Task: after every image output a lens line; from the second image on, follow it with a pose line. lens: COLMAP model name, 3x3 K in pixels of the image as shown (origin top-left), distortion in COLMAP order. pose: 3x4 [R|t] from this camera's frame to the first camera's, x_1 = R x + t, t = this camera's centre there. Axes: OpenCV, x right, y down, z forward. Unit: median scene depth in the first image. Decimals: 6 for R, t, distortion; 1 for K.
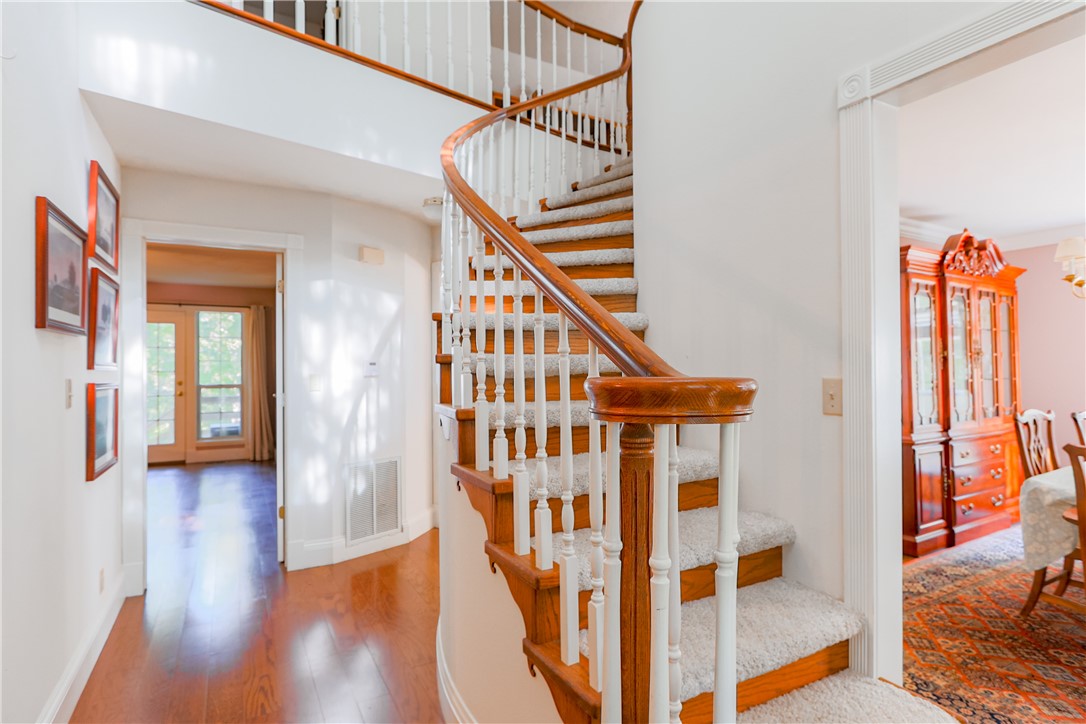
lens RADIAL K [[575.1, 0, 543.6], [0, 575.1, 362.3], [0, 0, 1]] dist [-0.015159, 0.005041]
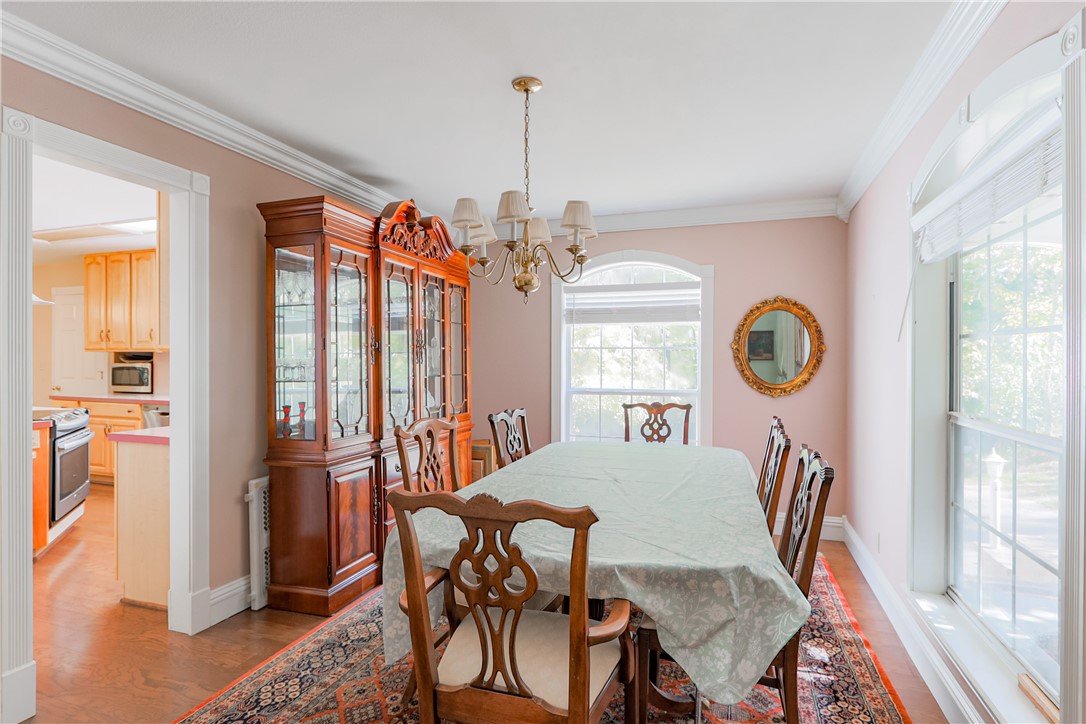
lens RADIAL K [[575.1, 0, 550.4], [0, 575.1, 360.5], [0, 0, 1]] dist [-0.015159, 0.005041]
pose [[0.740690, 0.007035, 0.671810, 0.338684], [-0.009684, 0.999953, 0.000206, 0.004110], [-0.671777, -0.006658, 0.740724, 0.236906]]
